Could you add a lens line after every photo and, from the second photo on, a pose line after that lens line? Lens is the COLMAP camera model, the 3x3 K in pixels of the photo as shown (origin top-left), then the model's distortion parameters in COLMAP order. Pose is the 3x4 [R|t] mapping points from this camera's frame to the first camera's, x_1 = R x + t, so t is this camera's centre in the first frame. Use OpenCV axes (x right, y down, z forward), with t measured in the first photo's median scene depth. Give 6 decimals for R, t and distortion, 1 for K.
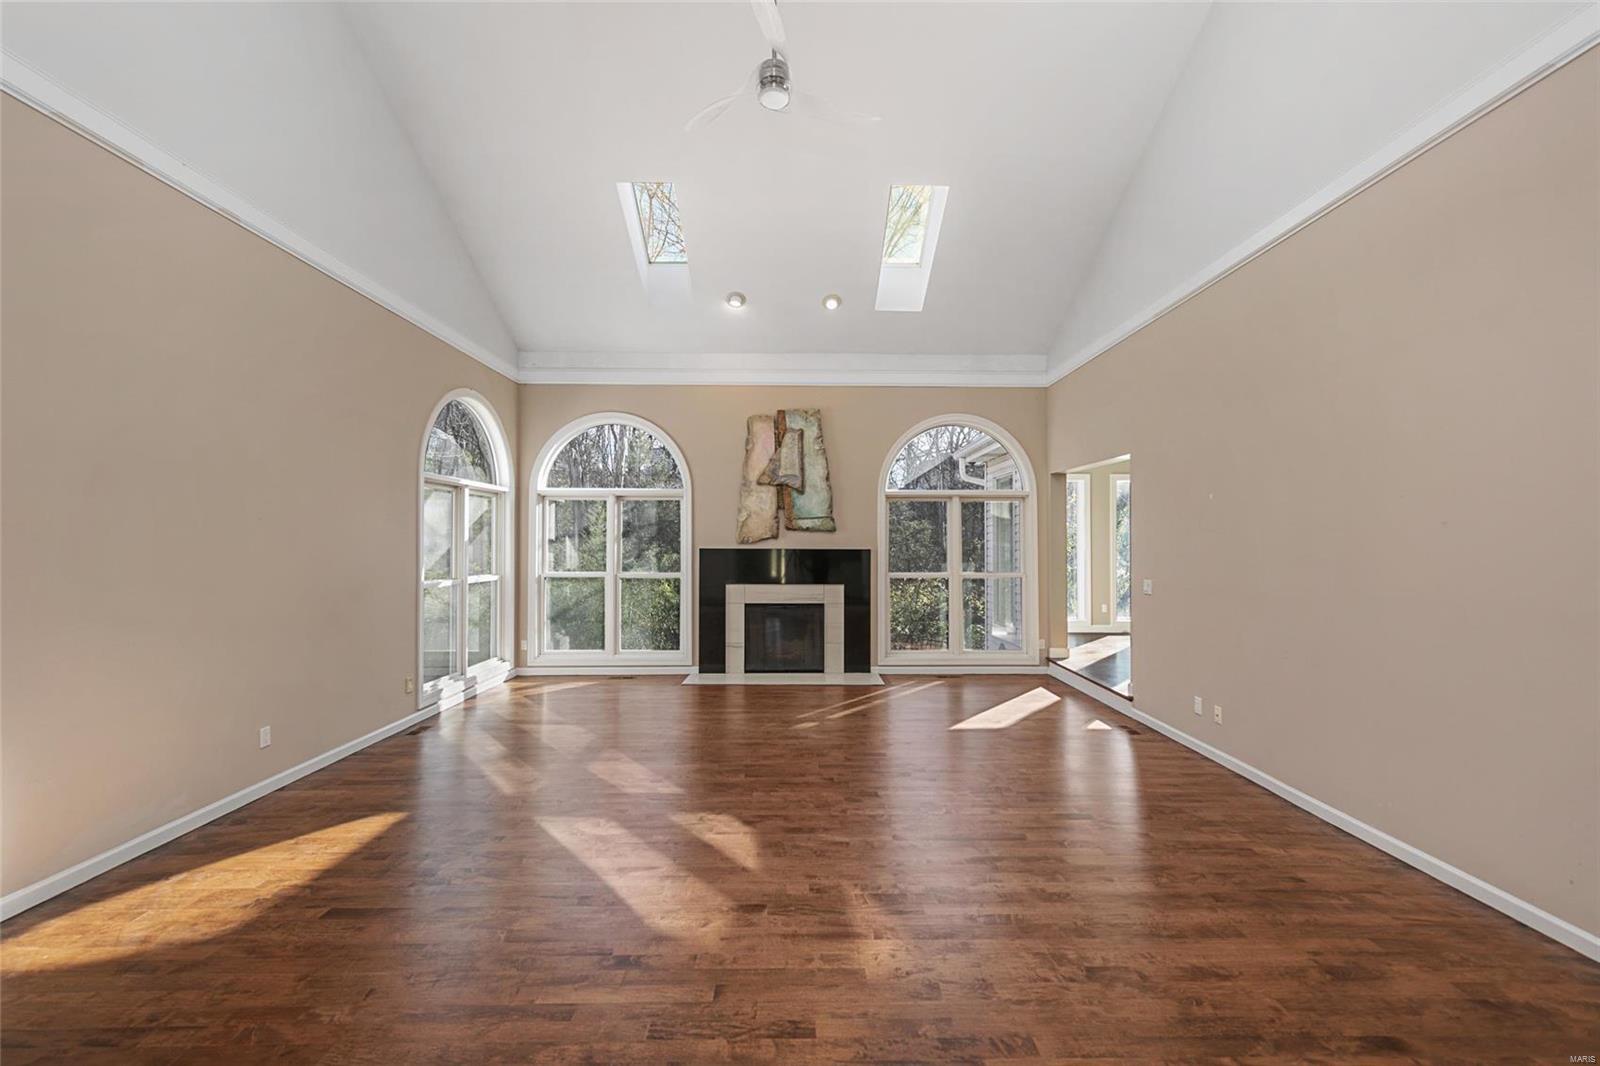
lens RADIAL K [[657.7, 0, 803.0], [0, 657.7, 535.2], [0, 0, 1]] dist [0.004620, -0.000001]
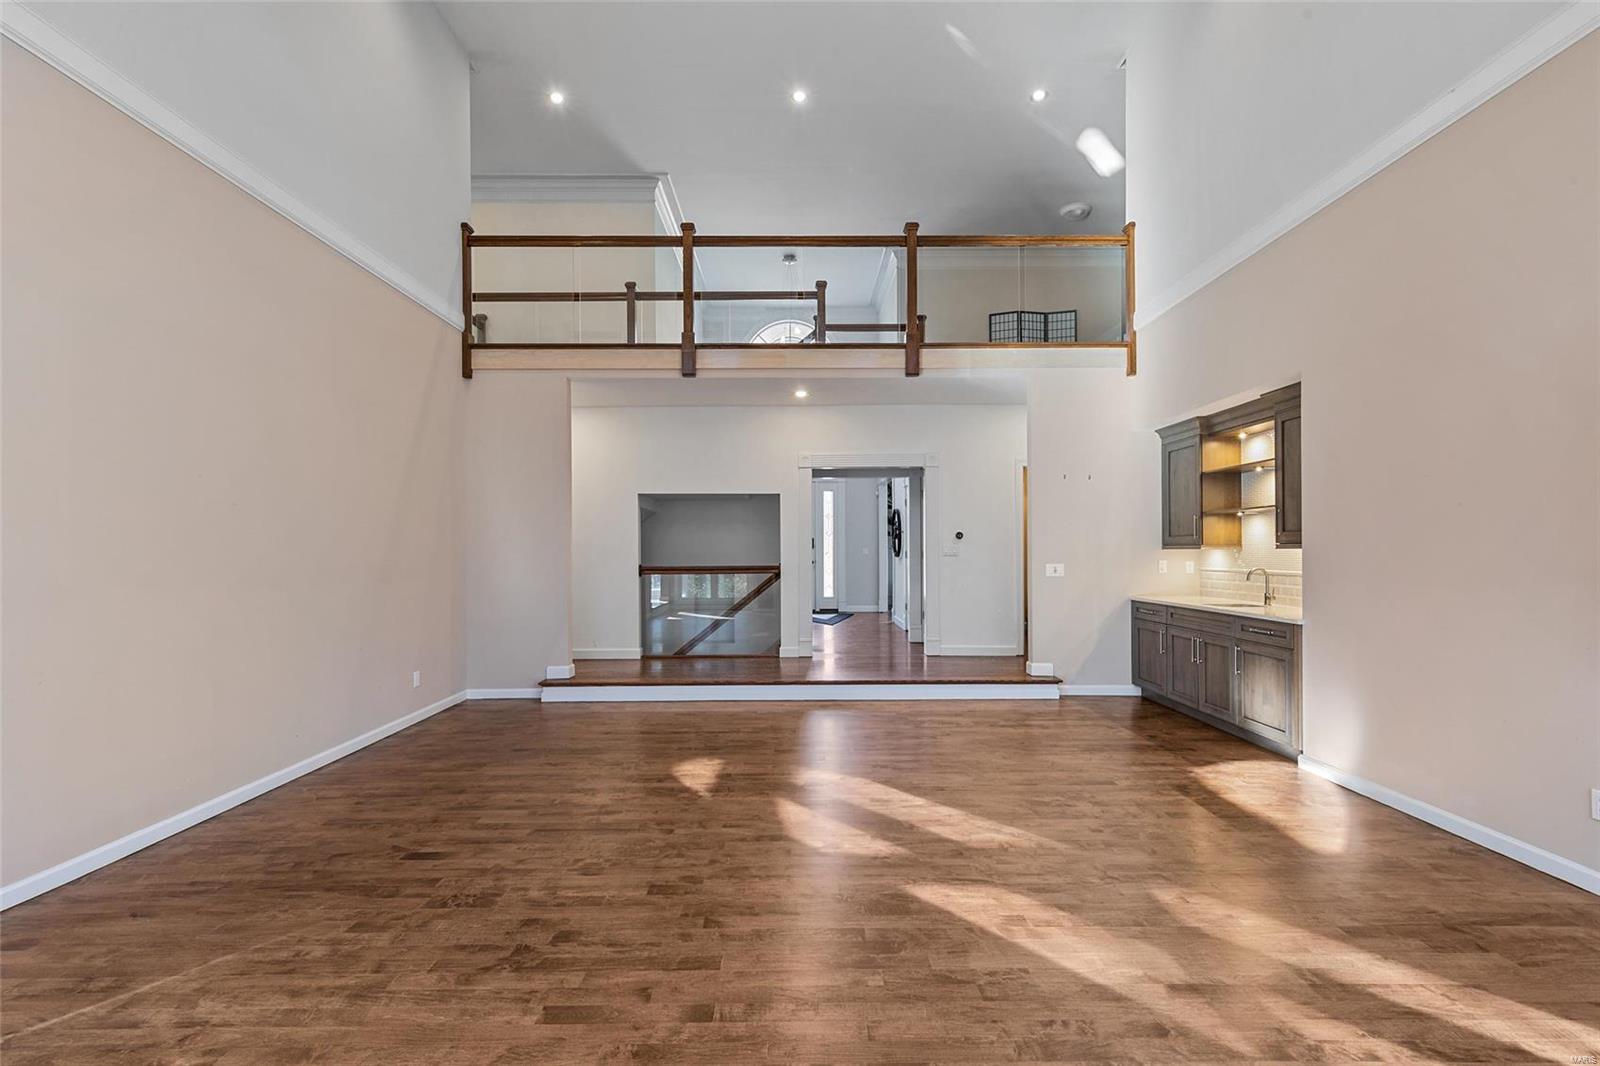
lens RADIAL K [[701.0, 0, 803.3], [0, 701.0, 539.2], [0, 0, 1]] dist [0.004847, 0.000384]
pose [[-0.999982, 0.004131, 0.004367, -0.023619], [0.003995, 0.999517, -0.030806, 0.034614], [-0.004492, -0.030788, -0.999516, 0.895939]]
